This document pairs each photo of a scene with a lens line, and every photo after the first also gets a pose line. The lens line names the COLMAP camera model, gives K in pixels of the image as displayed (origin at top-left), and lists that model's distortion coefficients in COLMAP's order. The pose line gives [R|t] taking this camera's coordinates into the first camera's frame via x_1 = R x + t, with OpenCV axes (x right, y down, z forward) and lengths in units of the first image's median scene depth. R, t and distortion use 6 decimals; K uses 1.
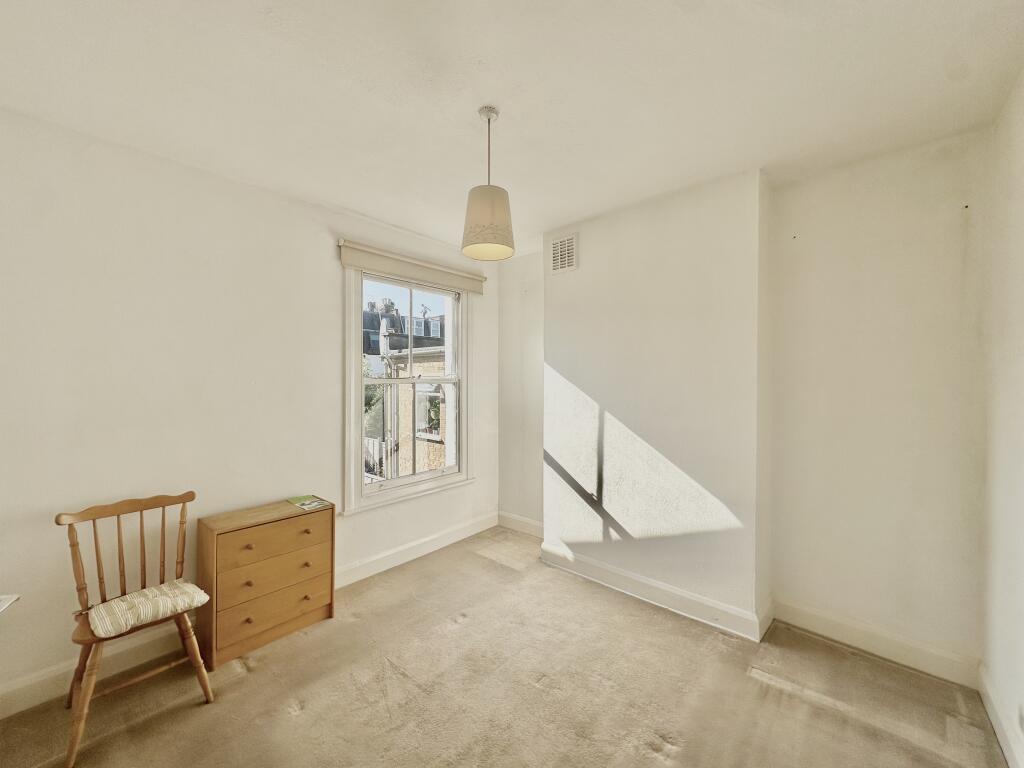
lens RADIAL K [[405.5, 0, 512.0], [0, 405.5, 384.0], [0, 0, 1]] dist [0.001564, -0.003323]
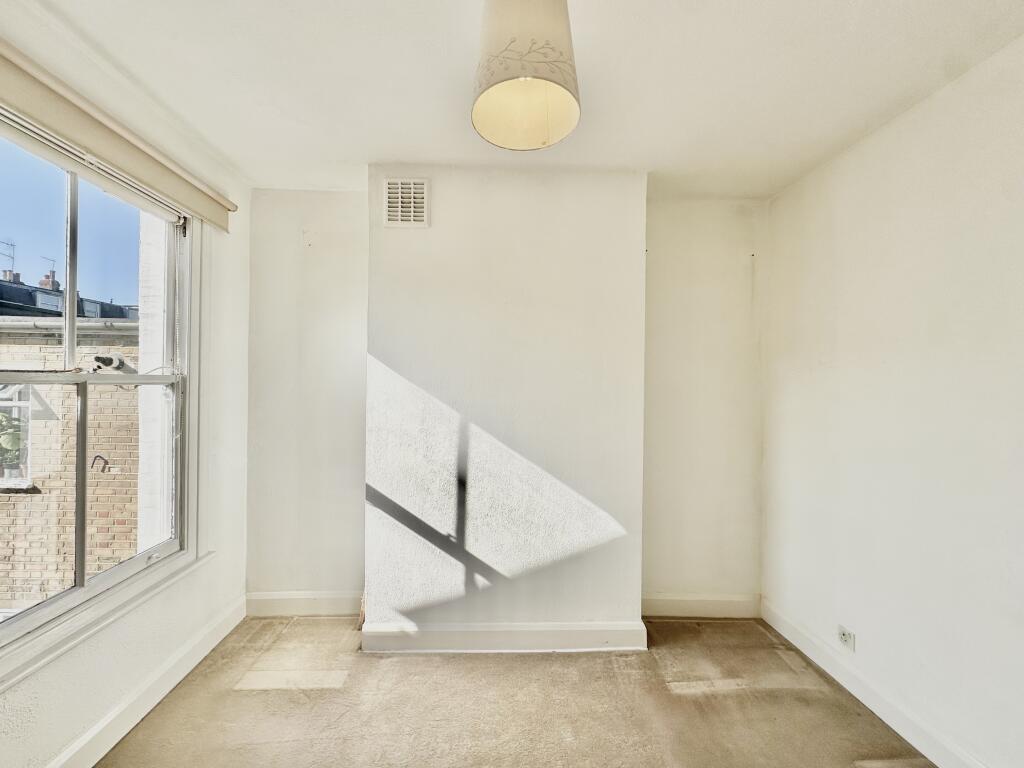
lens RADIAL K [[405.5, 0, 512.0], [0, 405.5, 384.0], [0, 0, 1]] dist [0.001564, -0.003323]
pose [[0.717489, 0.008890, 0.696514, -0.234639], [-0.003957, 0.999954, -0.008688, 0.000758], [-0.696559, 0.003477, 0.717491, 0.378748]]
